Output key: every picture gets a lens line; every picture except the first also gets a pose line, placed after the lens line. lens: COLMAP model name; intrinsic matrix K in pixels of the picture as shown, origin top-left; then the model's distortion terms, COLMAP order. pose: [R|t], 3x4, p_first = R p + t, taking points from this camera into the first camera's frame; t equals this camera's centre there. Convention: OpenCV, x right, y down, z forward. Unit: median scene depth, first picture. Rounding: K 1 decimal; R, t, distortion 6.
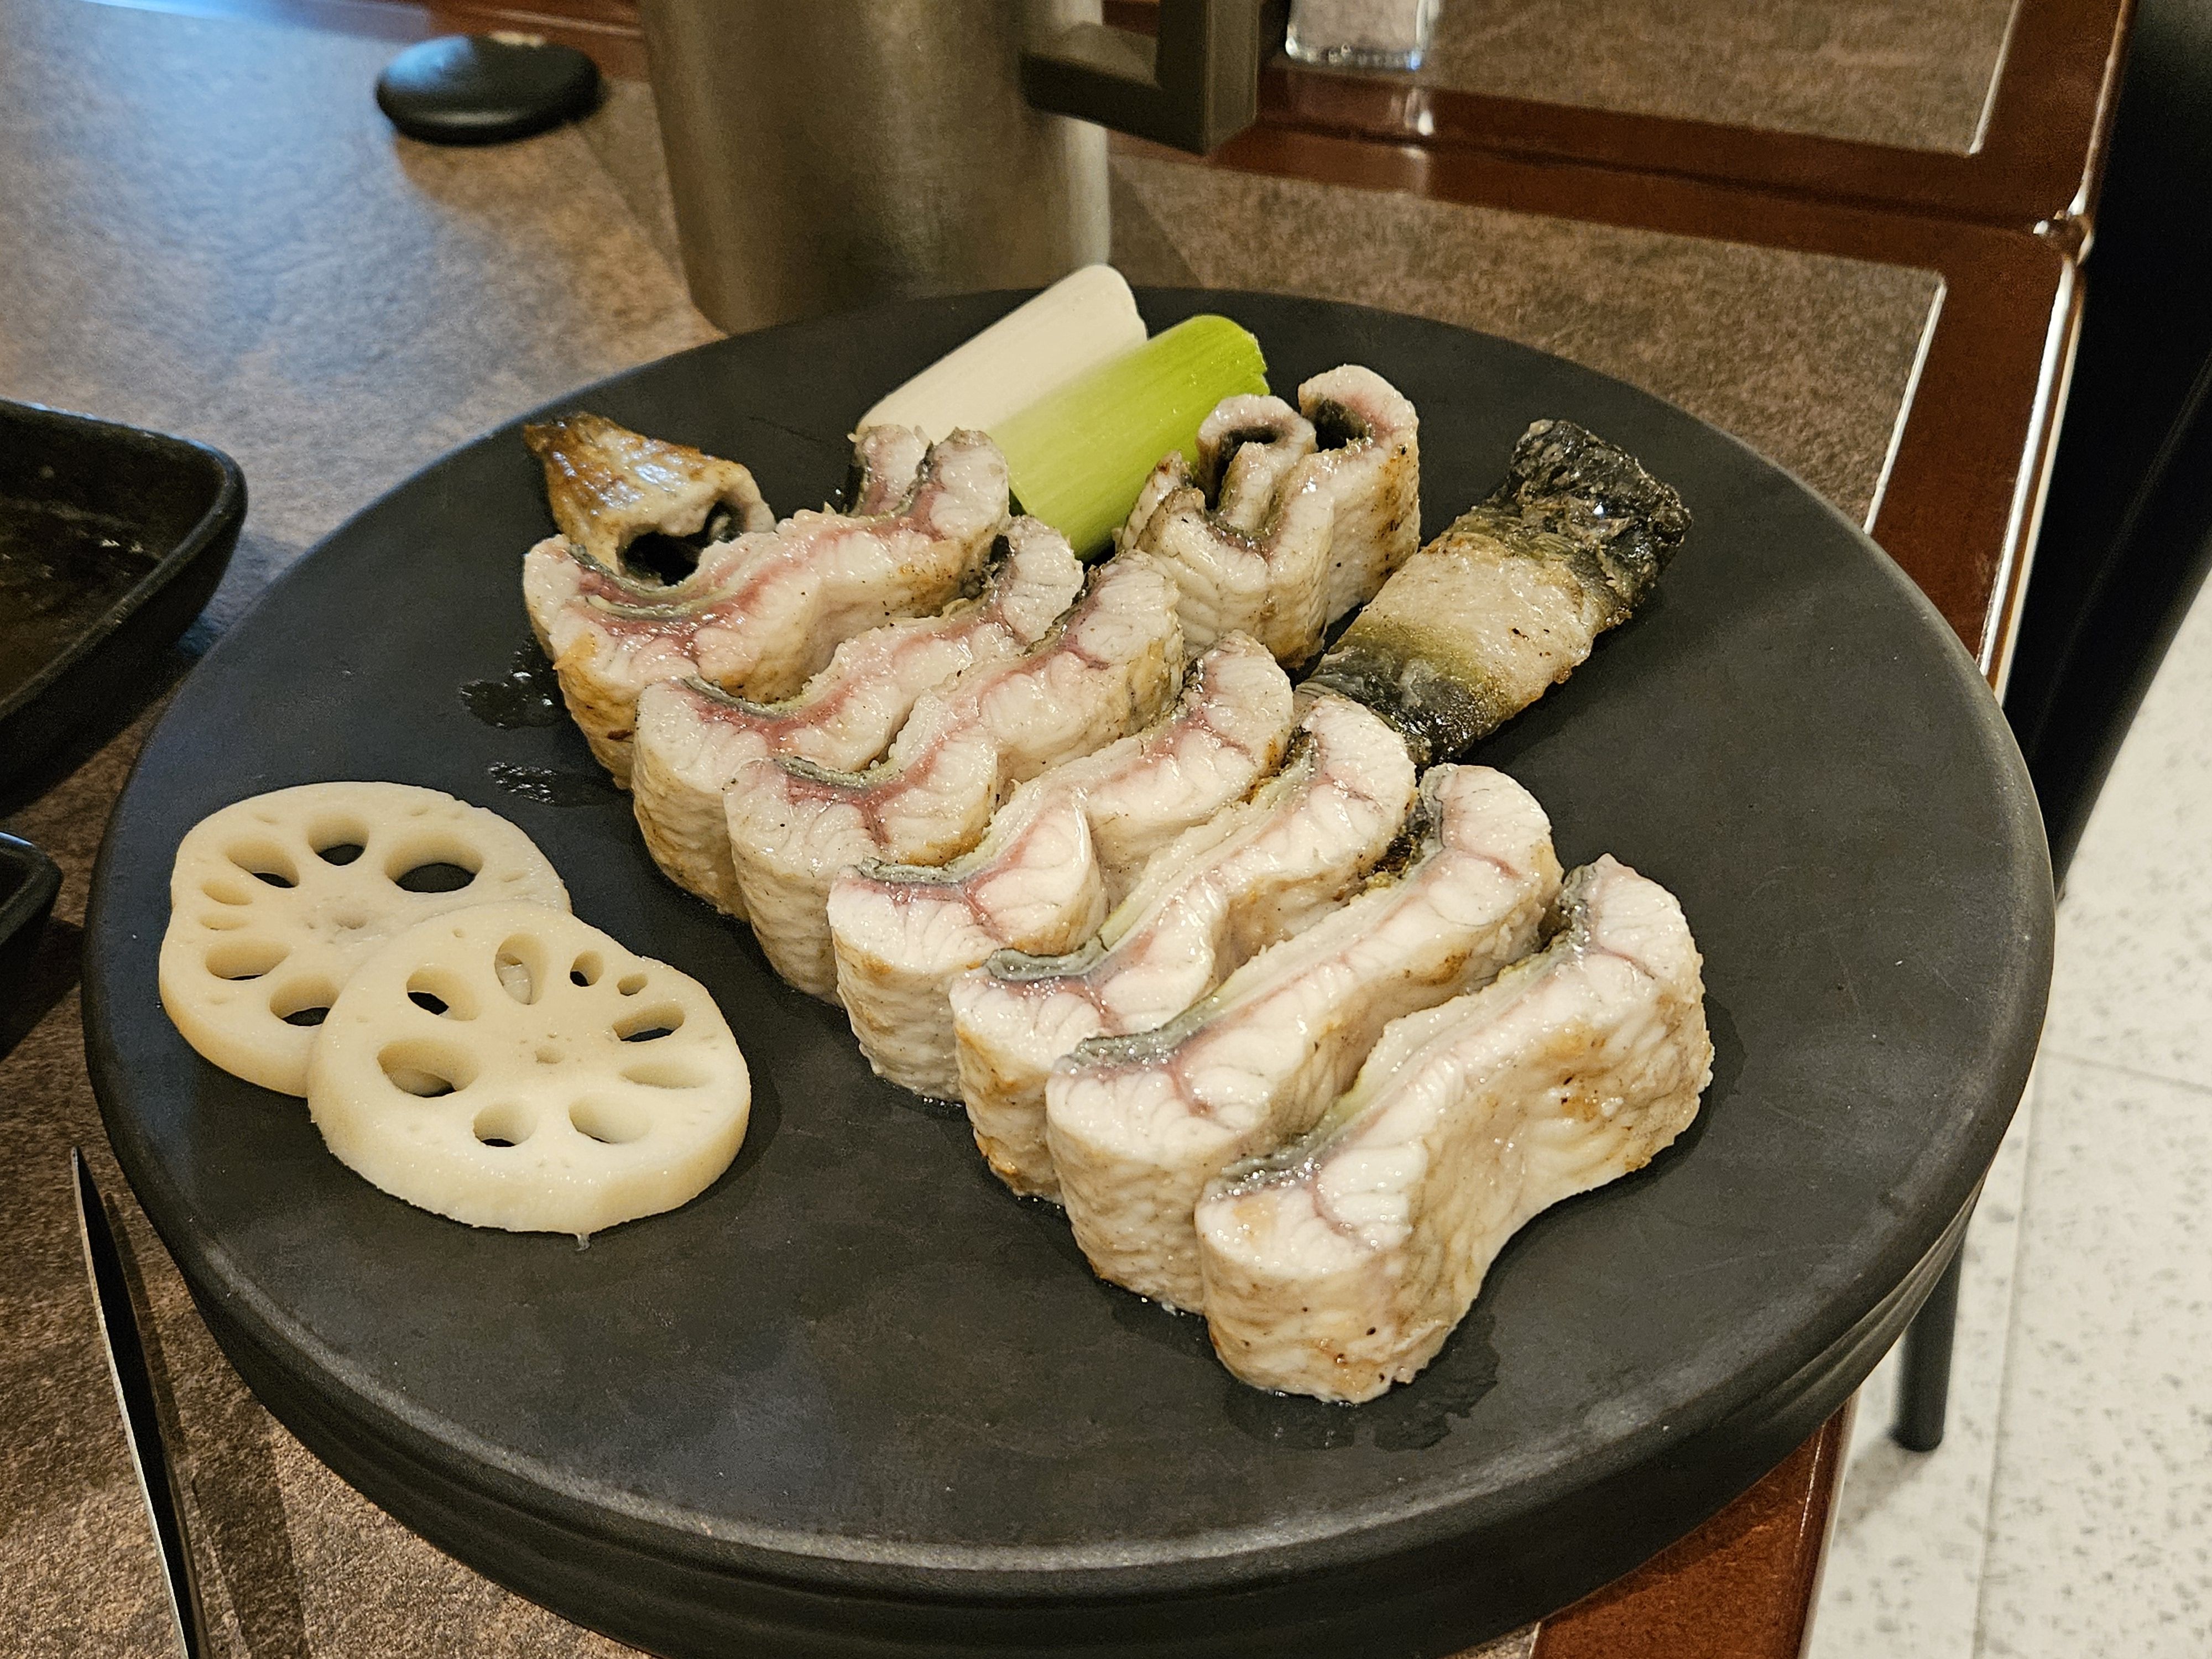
lens RADIAL K [[2463.0, 0, 1106.0], [0, 2463.0, 829.5], [0, 0, 1]] dist [0.109308, -0.166638]
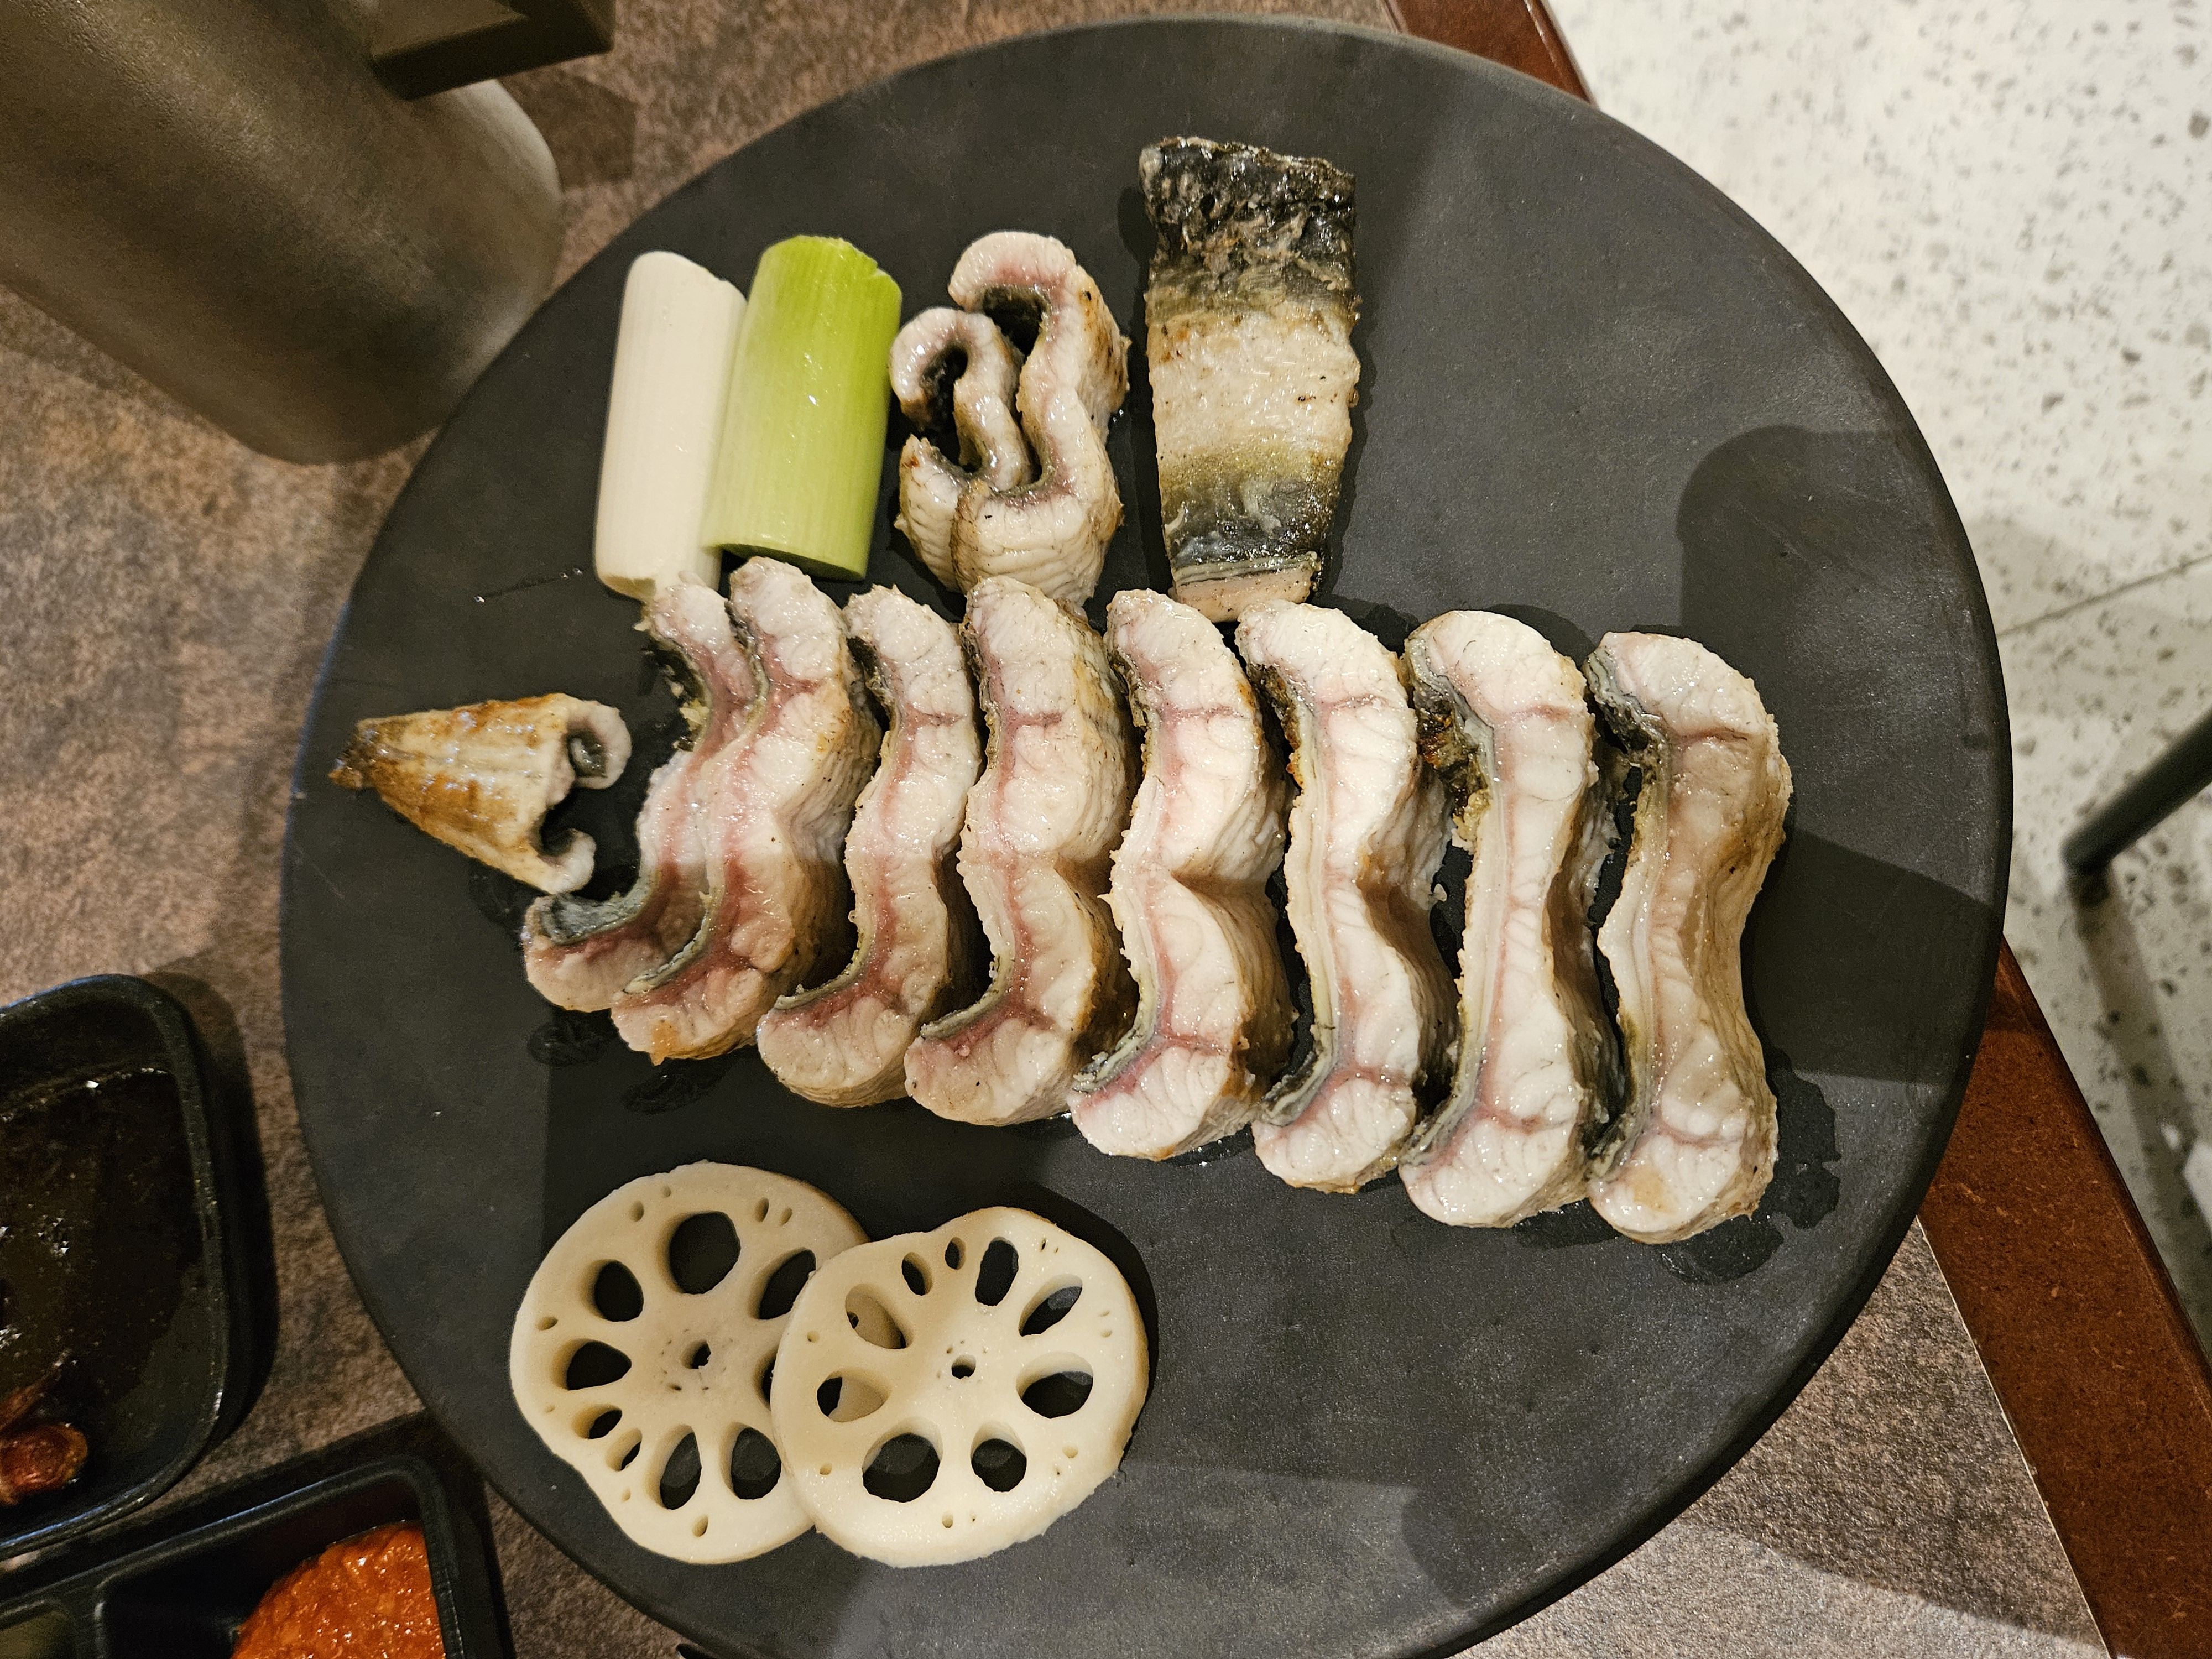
lens RADIAL K [[1741.7, 0, 1106.0], [0, 1741.7, 829.5], [0, 0, 1]] dist [0.036843, -0.004839]
pose [[0.760843, -0.648779, 0.014282, -0.023627], [0.566722, 0.675012, 0.472424, -0.337646], [-0.316140, -0.351346, 0.881256, 0.304321]]
